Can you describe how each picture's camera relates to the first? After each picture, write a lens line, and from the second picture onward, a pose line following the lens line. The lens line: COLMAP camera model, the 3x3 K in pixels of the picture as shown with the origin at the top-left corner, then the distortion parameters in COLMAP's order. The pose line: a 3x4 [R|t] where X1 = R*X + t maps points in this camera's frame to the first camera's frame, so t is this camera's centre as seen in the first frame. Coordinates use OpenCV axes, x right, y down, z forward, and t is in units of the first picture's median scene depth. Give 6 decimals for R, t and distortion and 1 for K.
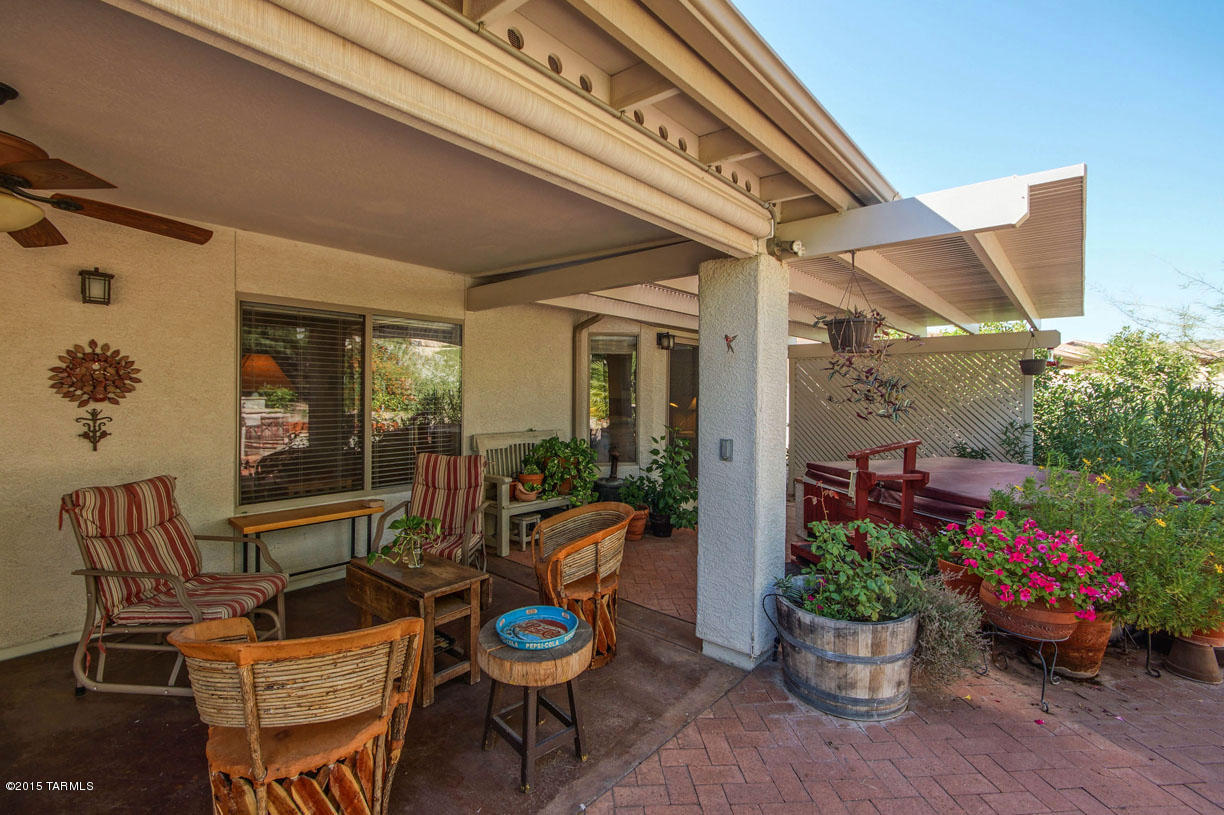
lens RADIAL K [[540.5, 0, 612.8], [0, 540.5, 401.6], [0, 0, 1]] dist [-0.003477, -0.000611]
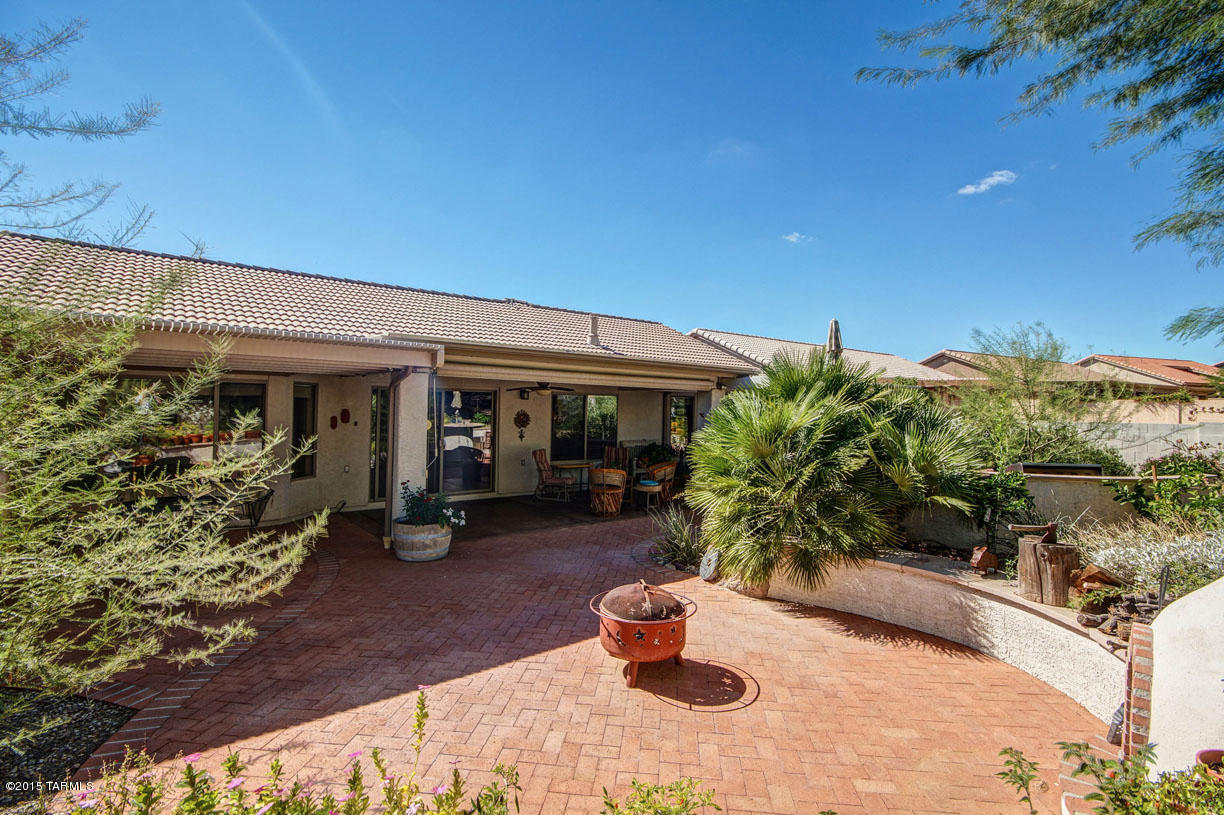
lens RADIAL K [[566.0, 0, 612.0], [0, 566.0, 412.7], [0, 0, 1]] dist [-0.000027, 0.000000]
pose [[0.983903, 0.002643, -0.178682, 0.163329], [-0.006377, 0.999773, -0.020331, -0.014268], [0.178587, 0.021144, 0.983697, -1.586780]]
